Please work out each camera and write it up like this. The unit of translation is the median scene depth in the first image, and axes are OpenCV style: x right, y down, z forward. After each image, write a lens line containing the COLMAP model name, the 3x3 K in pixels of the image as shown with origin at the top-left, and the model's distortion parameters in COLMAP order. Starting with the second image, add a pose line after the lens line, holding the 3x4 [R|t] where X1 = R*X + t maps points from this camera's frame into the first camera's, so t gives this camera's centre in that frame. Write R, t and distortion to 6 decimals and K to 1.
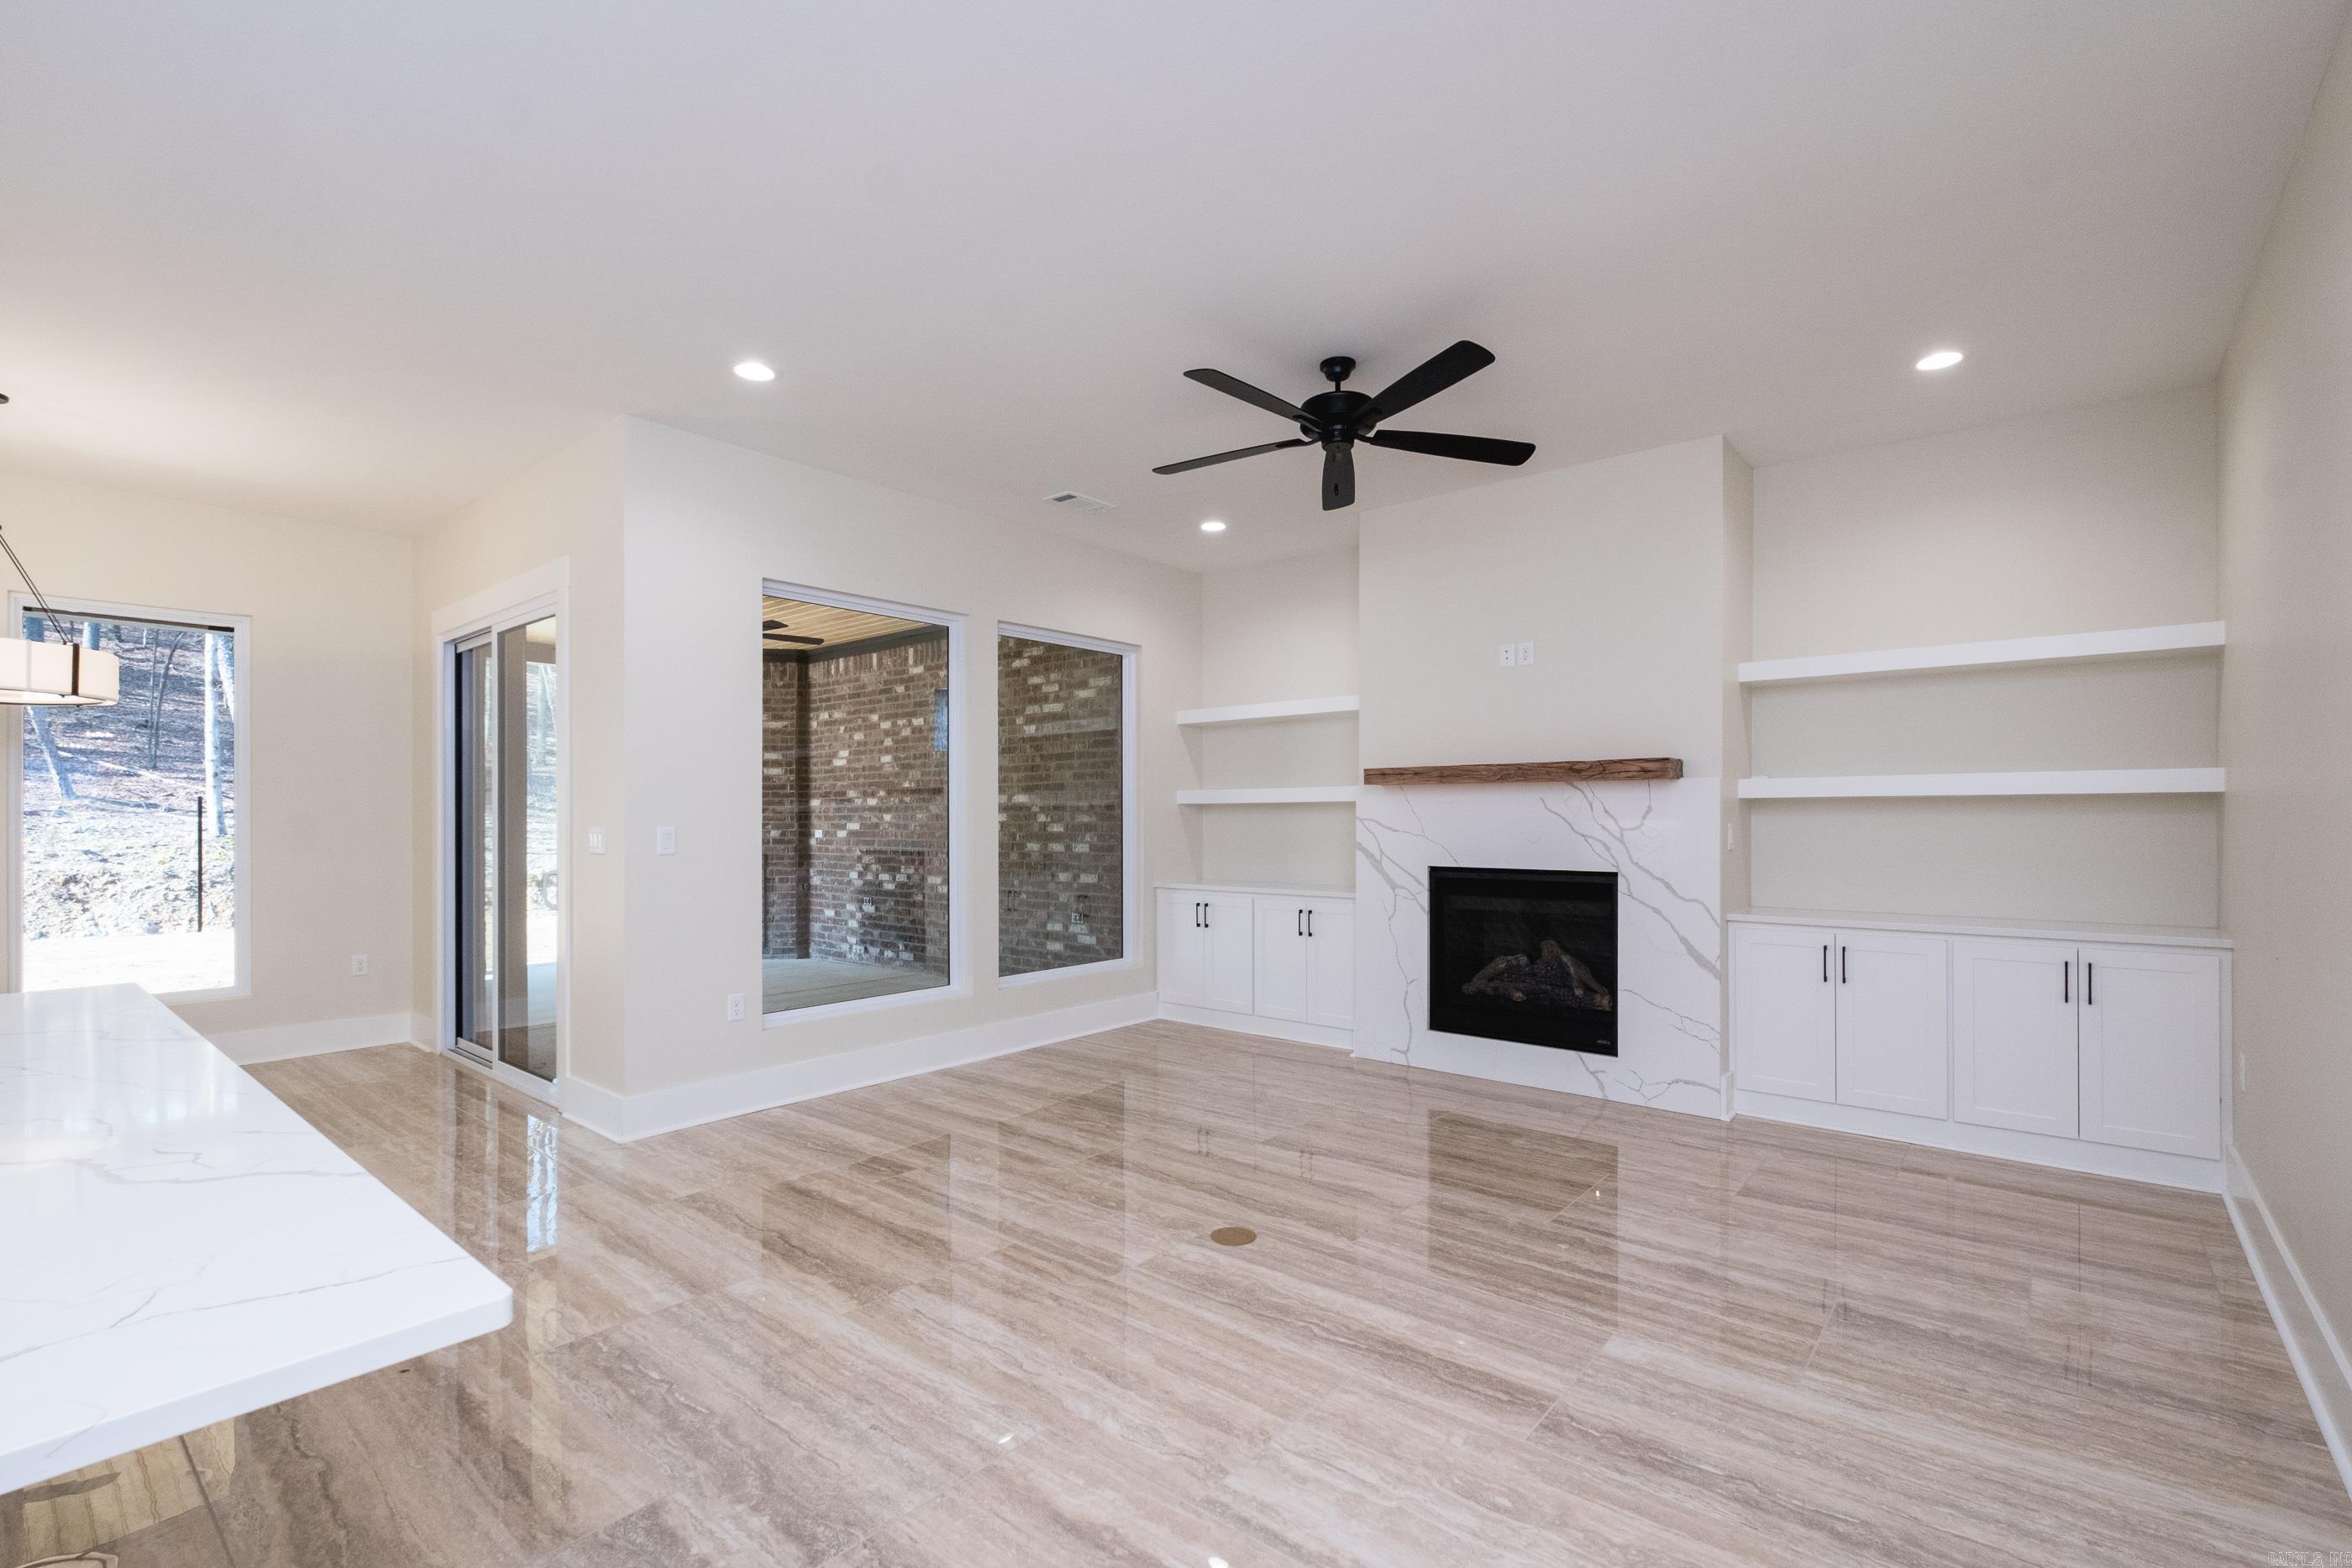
lens RADIAL K [[1047.8, 0, 1173.7], [0, 1047.8, 813.2], [0, 0, 1]] dist [0.016405, -0.000246]
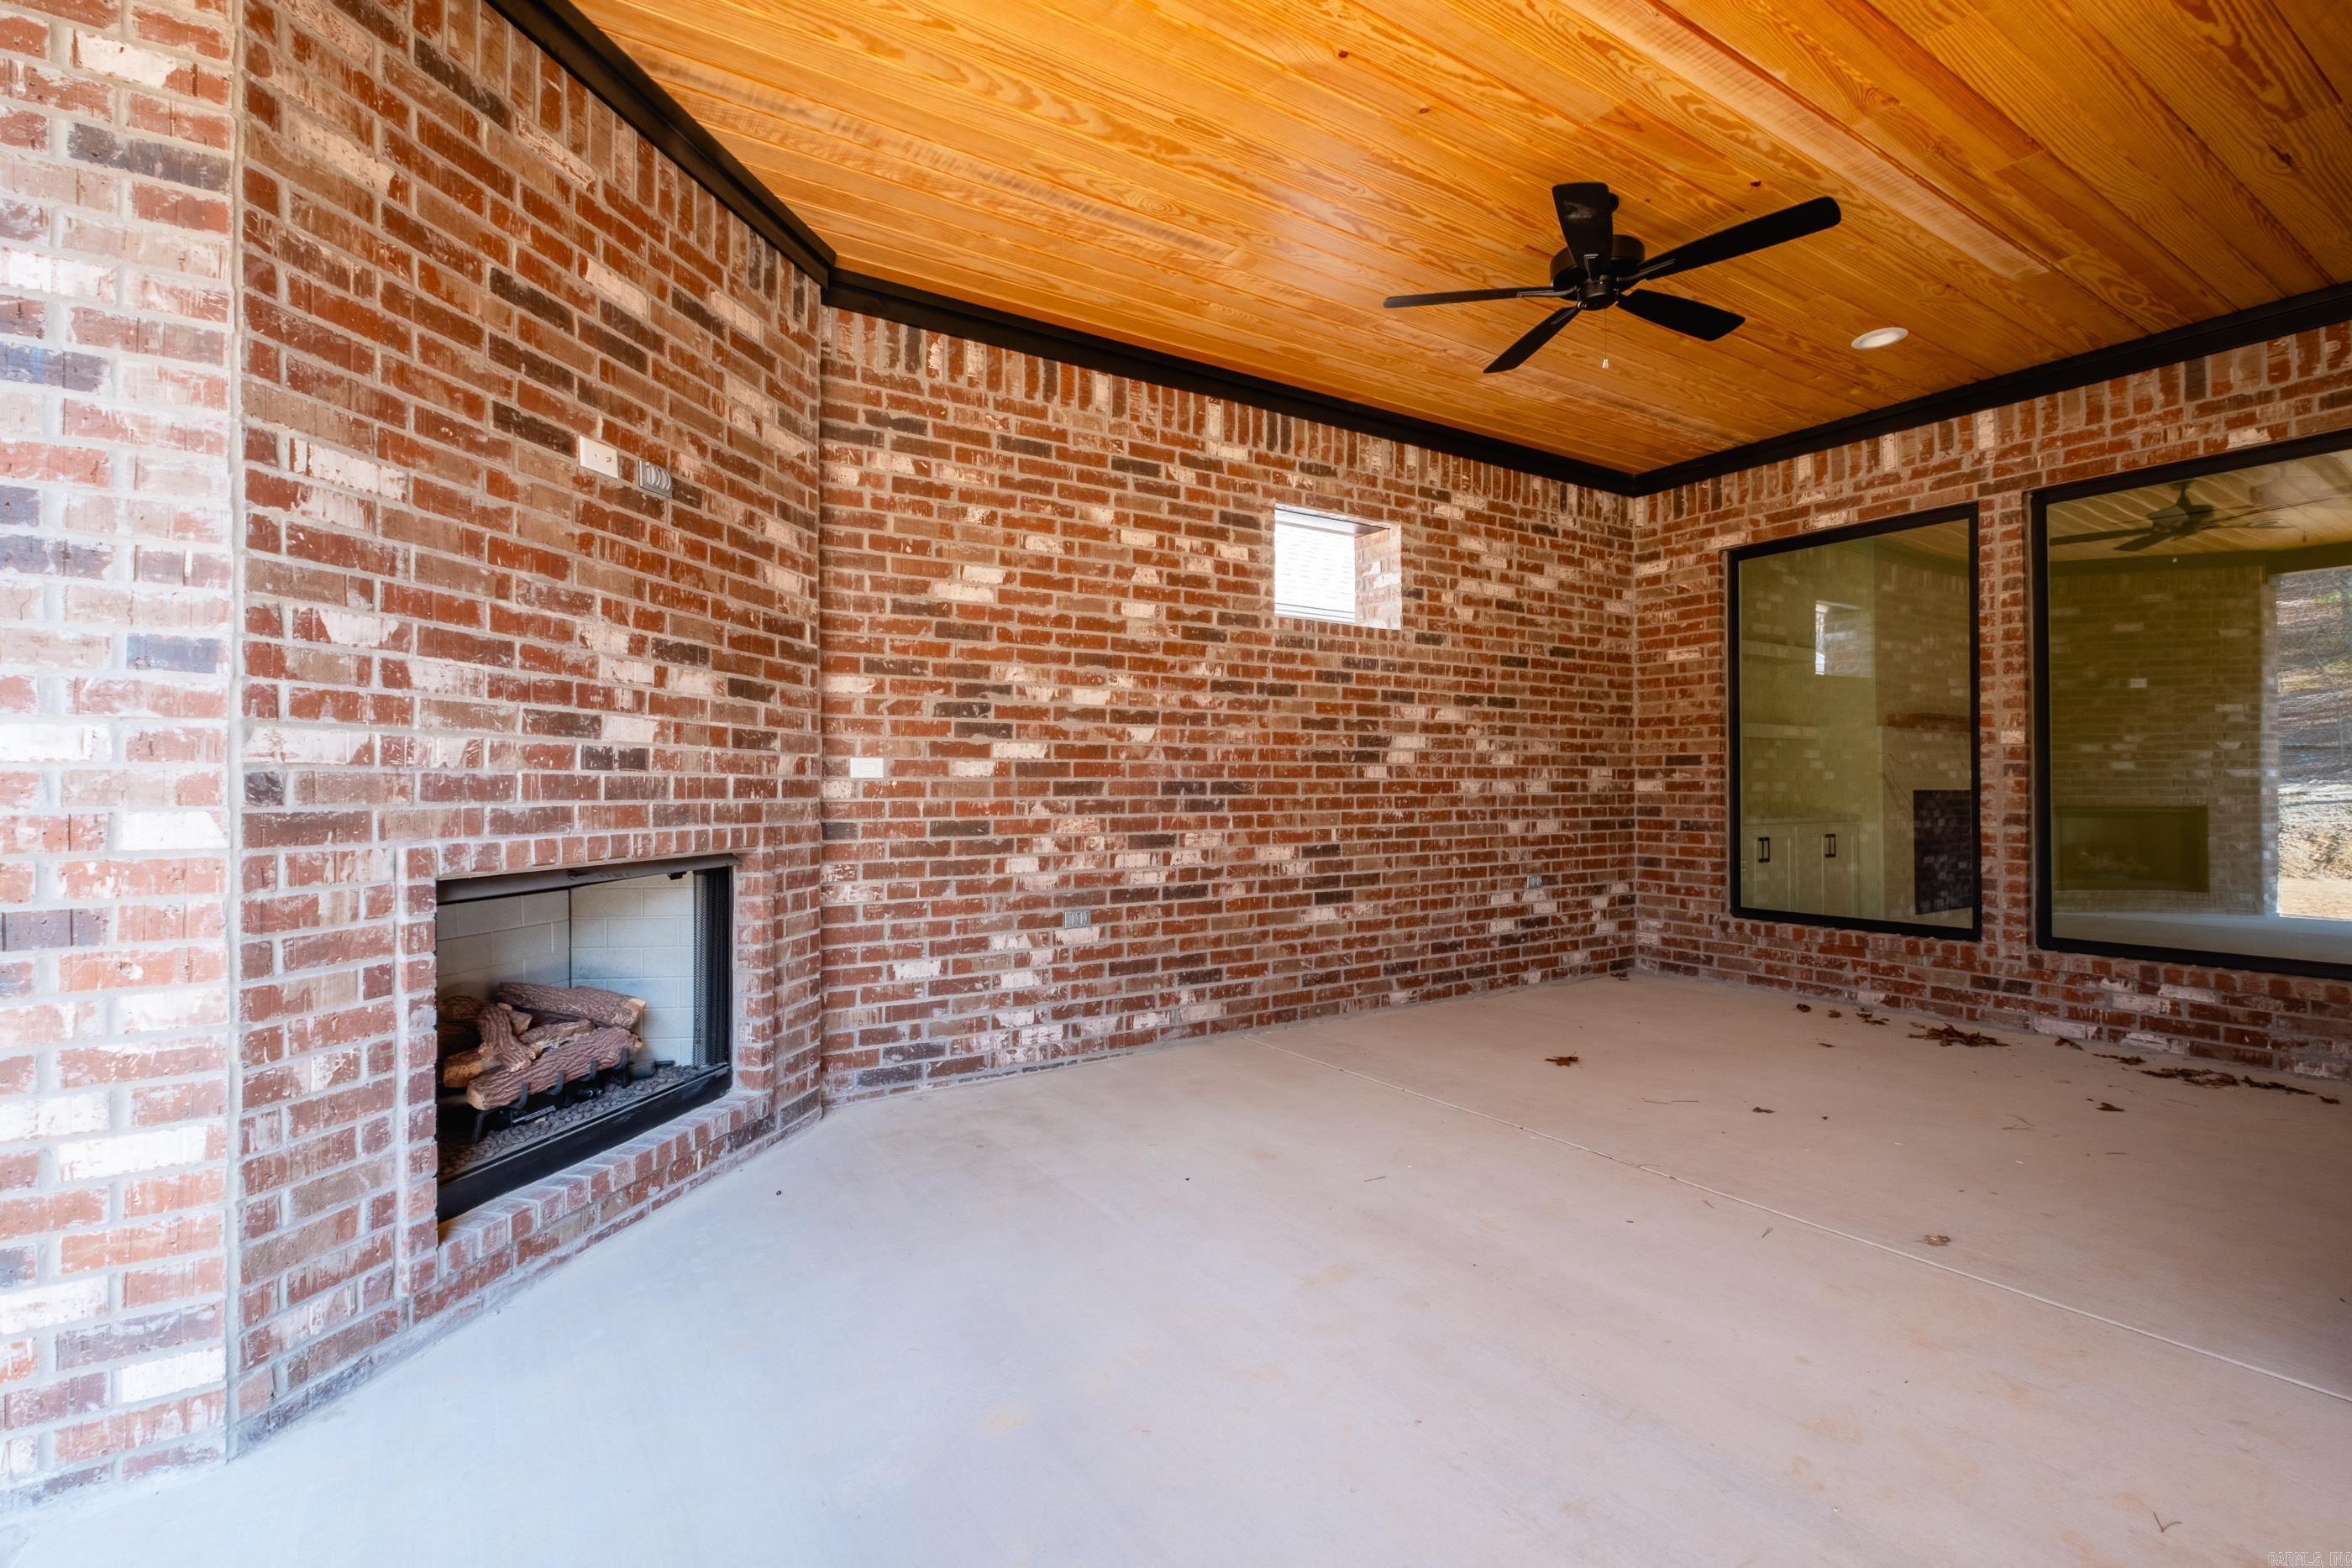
lens RADIAL K [[1004.9, 0, 1173.7], [0, 1004.9, 780.1], [0, 0, 1]] dist [0.001001, -0.000349]
pose [[0.304027, 0.009984, 0.952611, -0.821171], [-0.001241, 0.999948, -0.010084, 0.034583], [-0.952662, 0.001884, 0.304024, 0.992938]]
